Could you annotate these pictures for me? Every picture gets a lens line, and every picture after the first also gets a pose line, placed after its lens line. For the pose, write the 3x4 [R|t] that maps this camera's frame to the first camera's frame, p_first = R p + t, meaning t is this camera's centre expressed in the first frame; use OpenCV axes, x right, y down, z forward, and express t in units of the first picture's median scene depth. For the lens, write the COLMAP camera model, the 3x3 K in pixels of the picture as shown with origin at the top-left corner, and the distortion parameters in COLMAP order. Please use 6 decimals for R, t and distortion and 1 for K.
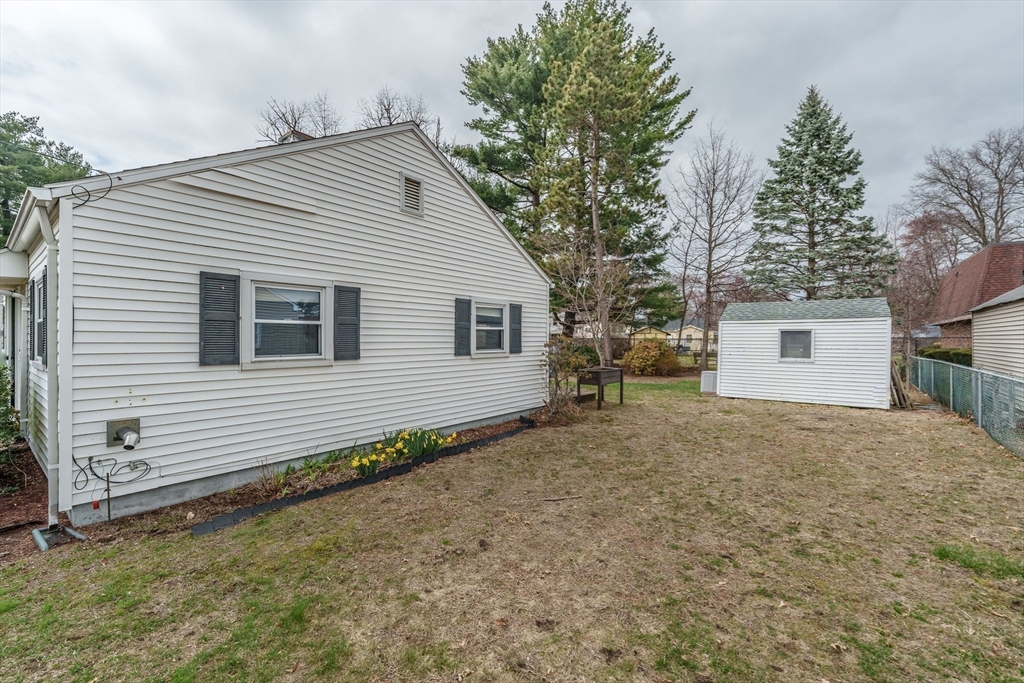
lens RADIAL K [[416.8, 0, 512.0], [0, 416.8, 341.5], [0, 0, 1]] dist [-0.000222, -0.000357]
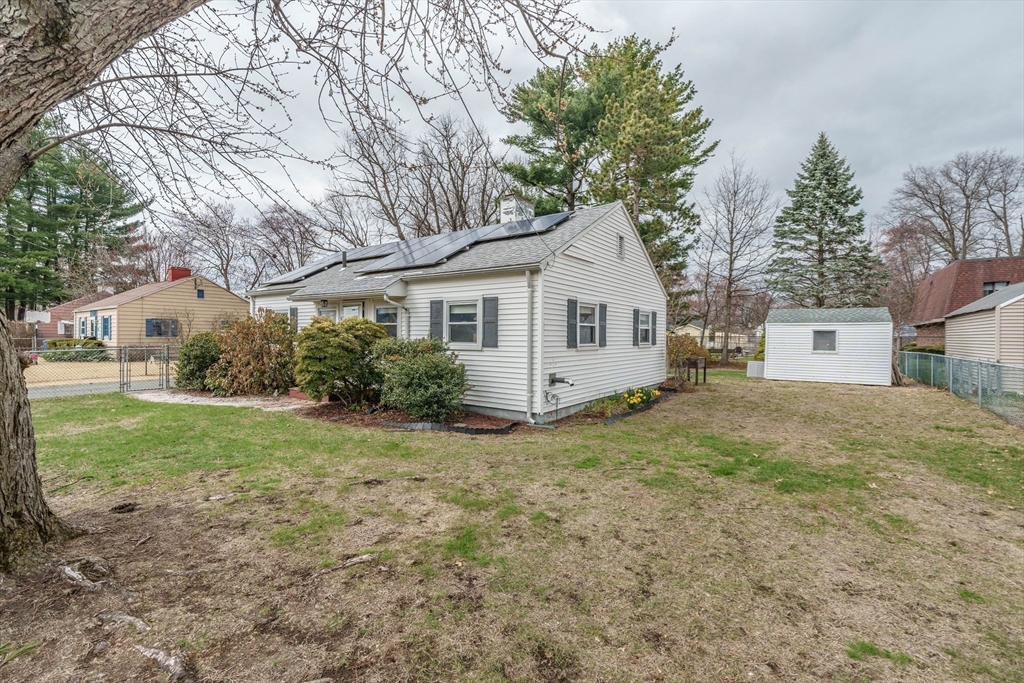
lens RADIAL K [[428.5, 0, 514.4], [0, 428.5, 339.8], [0, 0, 1]] dist [-0.001218, -0.000287]
pose [[0.998714, 0.004973, 0.050448, -0.219303], [-0.005017, 0.999987, 0.000738, 0.004481], [-0.050443, -0.000990, 0.998726, -0.192152]]
